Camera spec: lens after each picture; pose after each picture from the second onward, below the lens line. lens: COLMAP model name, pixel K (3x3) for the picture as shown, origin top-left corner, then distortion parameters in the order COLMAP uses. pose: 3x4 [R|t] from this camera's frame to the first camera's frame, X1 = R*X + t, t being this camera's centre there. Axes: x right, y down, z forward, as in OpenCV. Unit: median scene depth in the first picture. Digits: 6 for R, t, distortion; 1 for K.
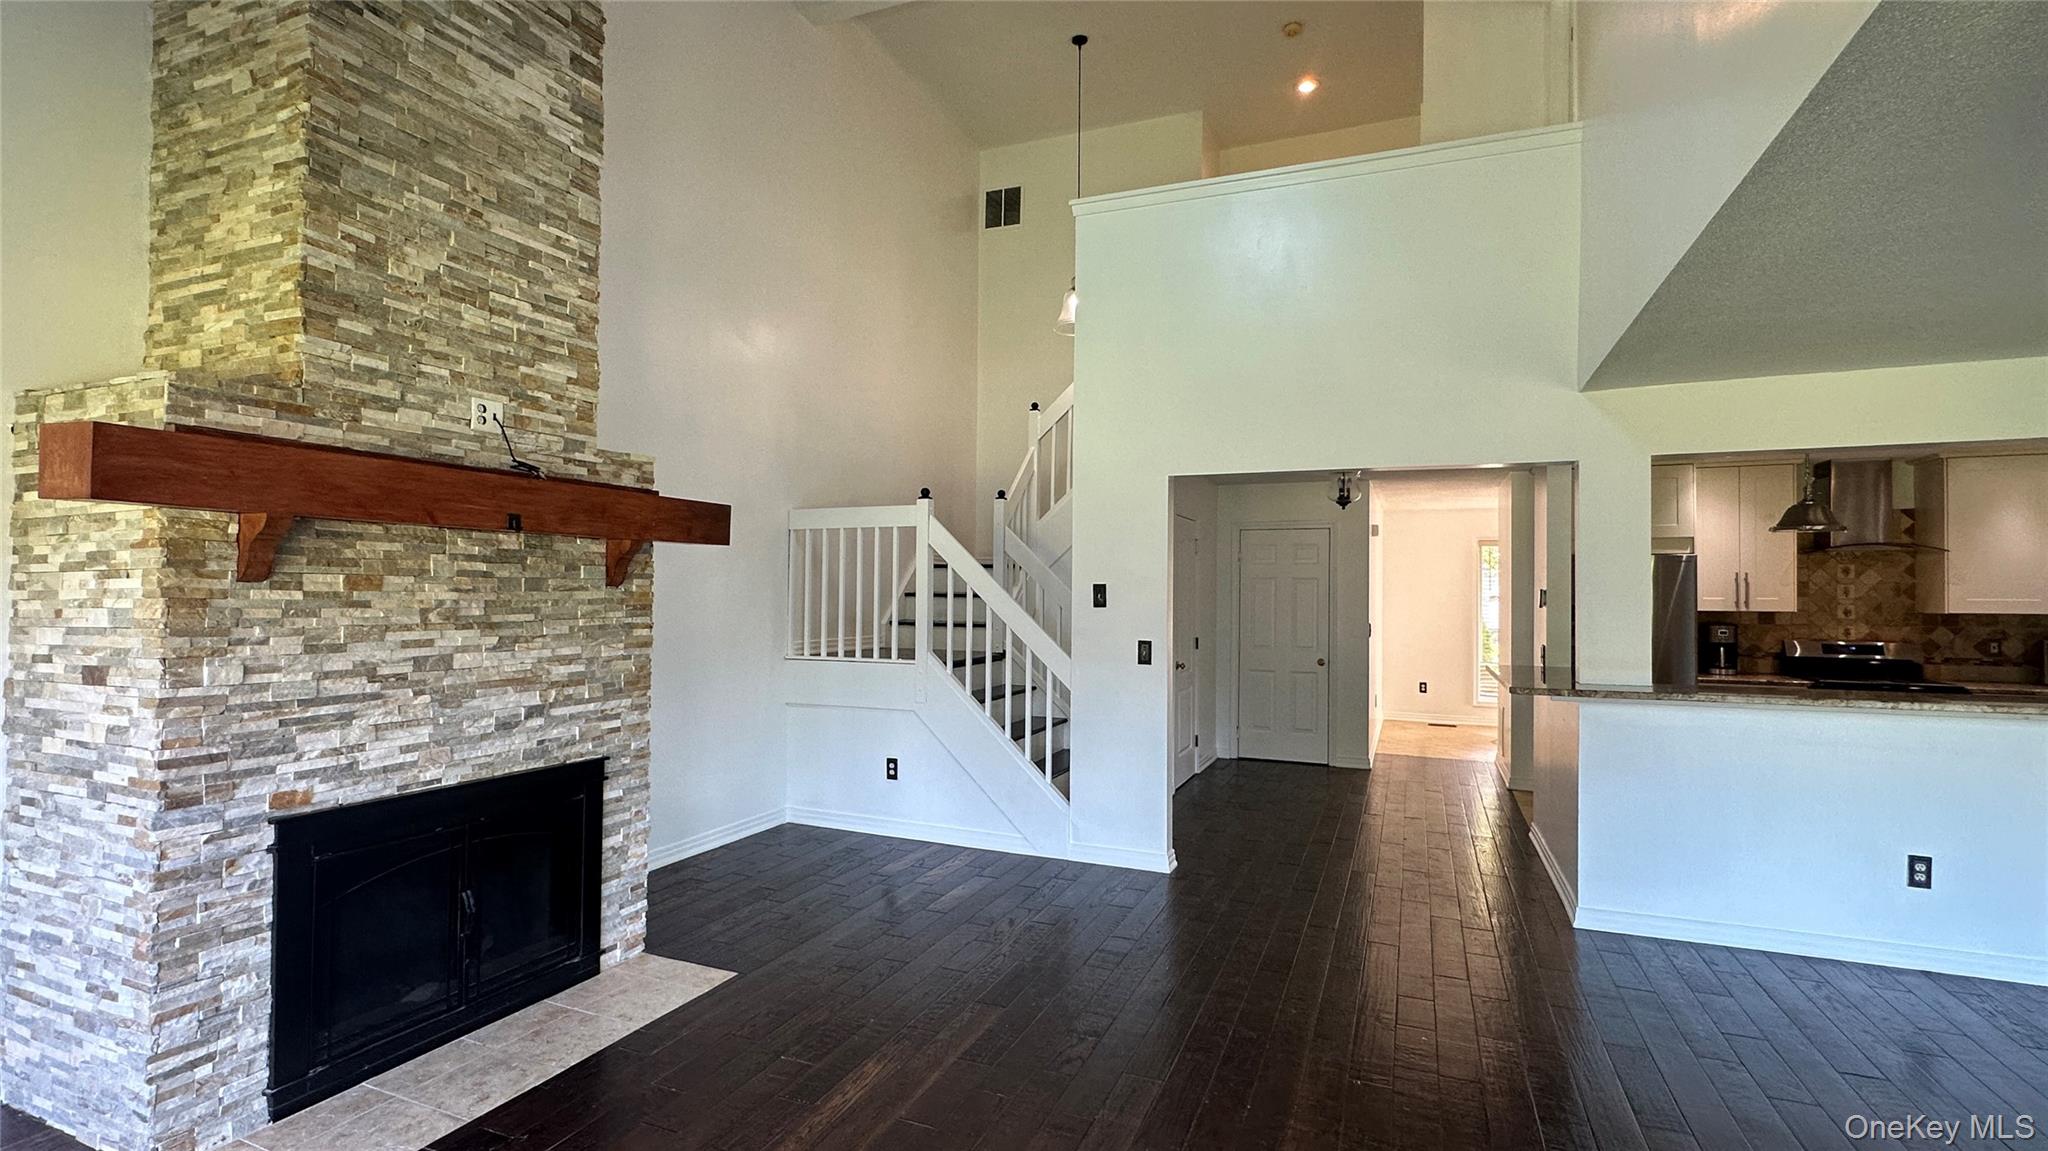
lens RADIAL K [[929.4, 0, 1031.0], [0, 929.4, 576.7], [0, 0, 1]] dist [-0.003919, -0.000090]
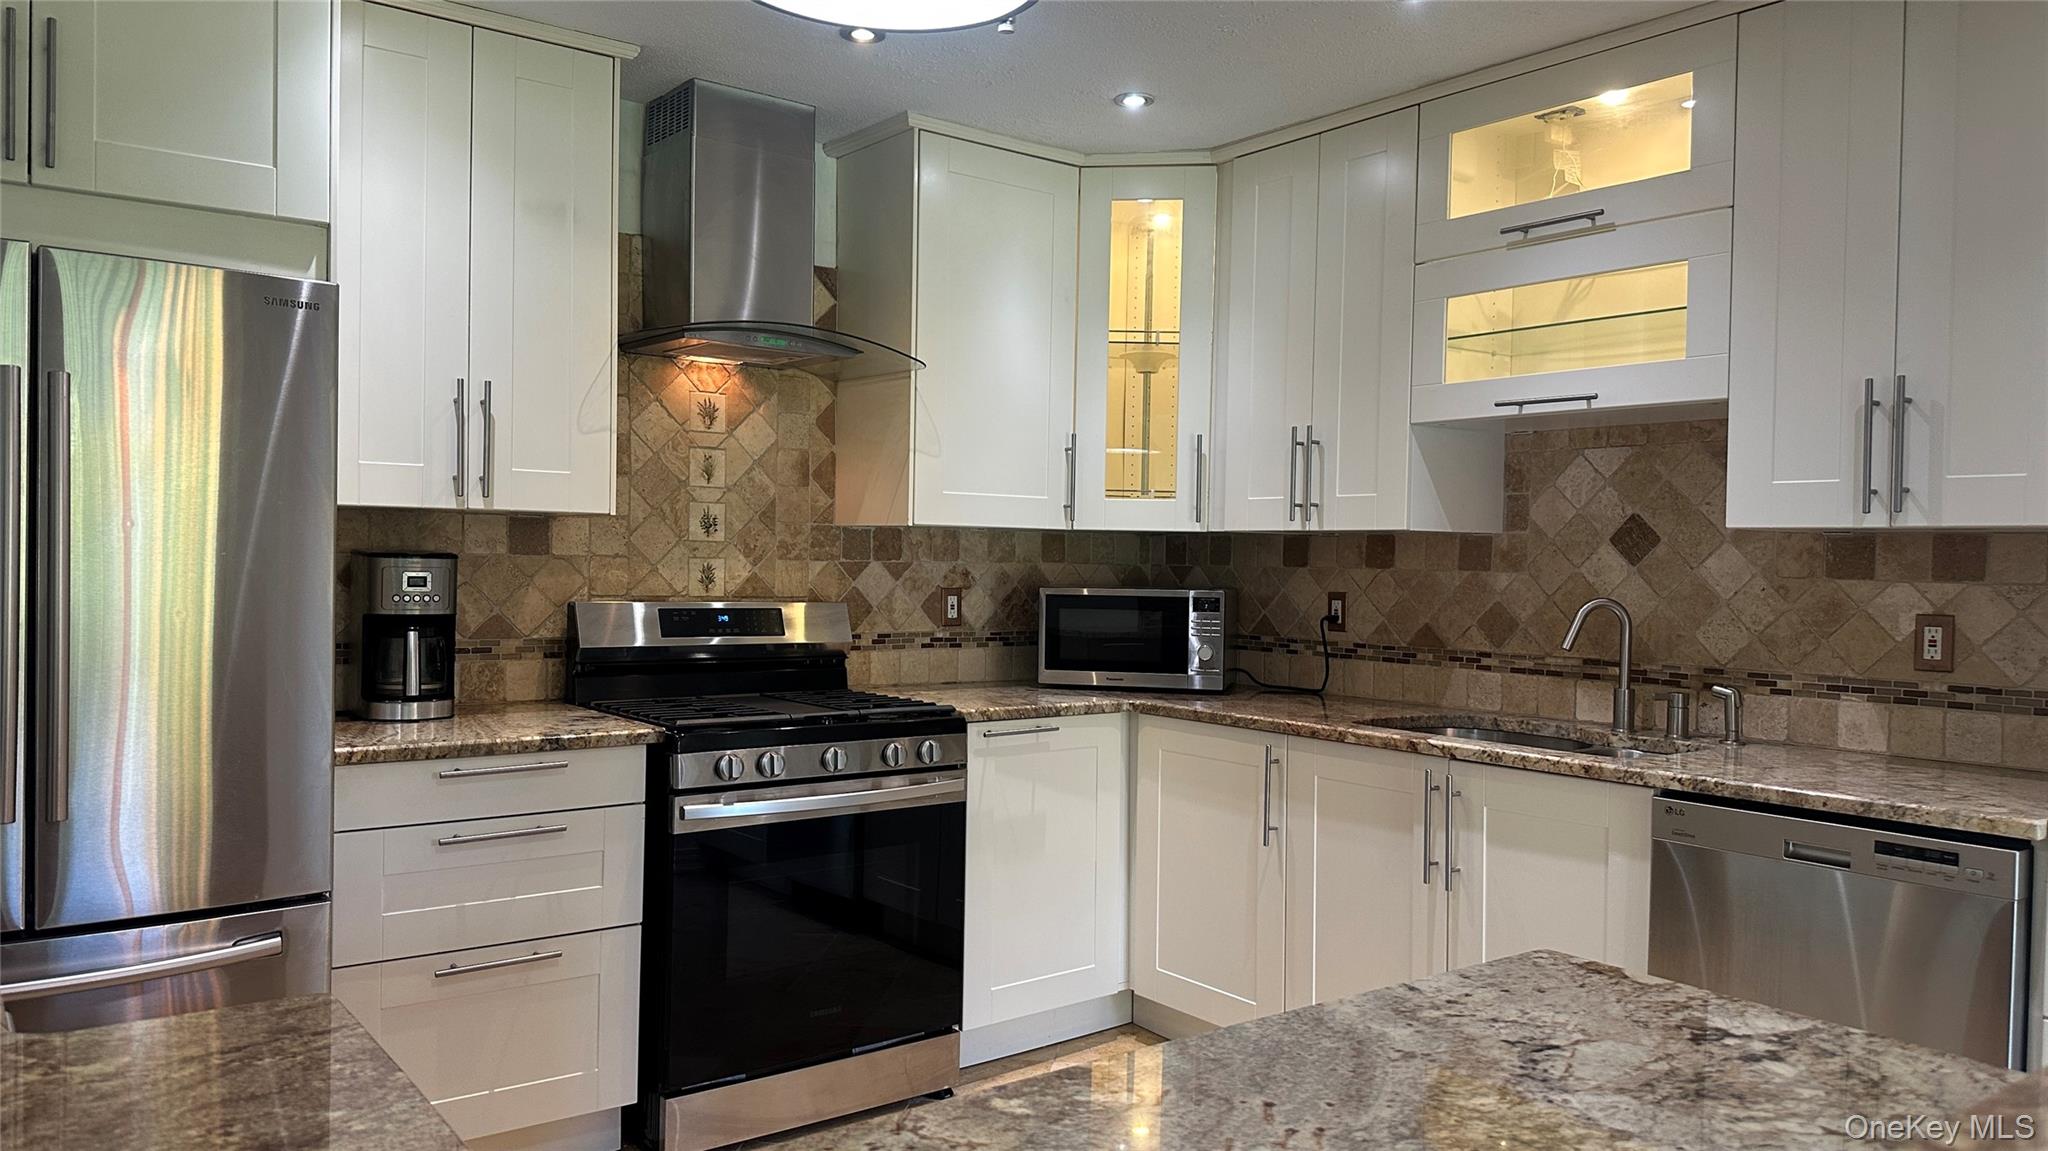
lens RADIAL K [[1439.6, 0, 1028.8], [0, 1439.6, 578.2], [0, 0, 1]] dist [0.002964, -0.005441]
pose [[0.510849, -0.008748, 0.859626, 0.454876], [-0.027702, 0.999261, 0.026631, 0.042453], [-0.859224, -0.037418, 0.510229, 0.602216]]
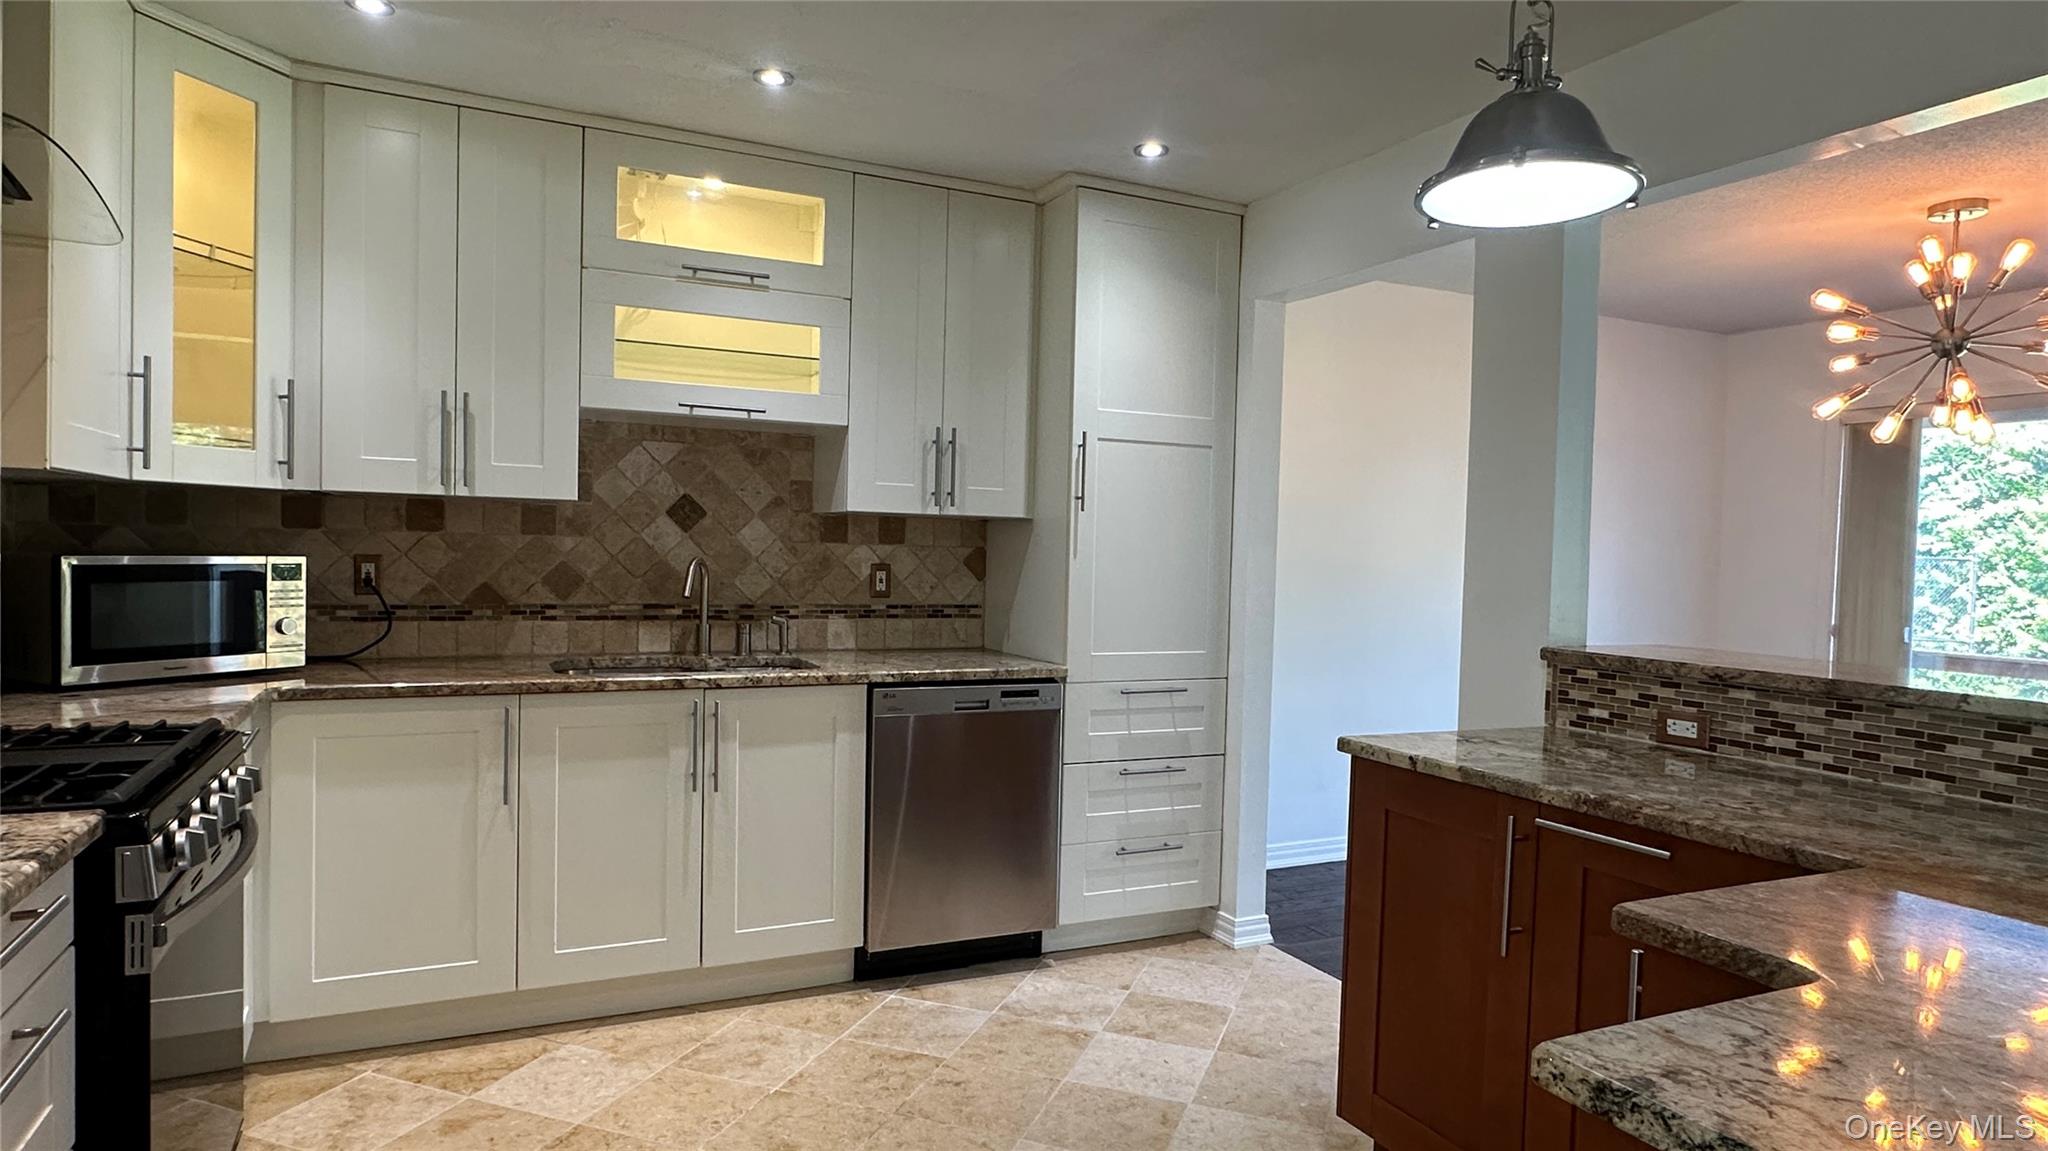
lens RADIAL K [[1147.7, 0, 1019.9], [0, 1147.7, 568.6], [0, 0, 1]] dist [-0.002184, 0.003169]
pose [[-0.742111, -0.037927, 0.669203, 0.551072], [-0.040447, 0.999112, 0.011771, 0.053634], [-0.669055, -0.018331, -0.742987, 1.150944]]
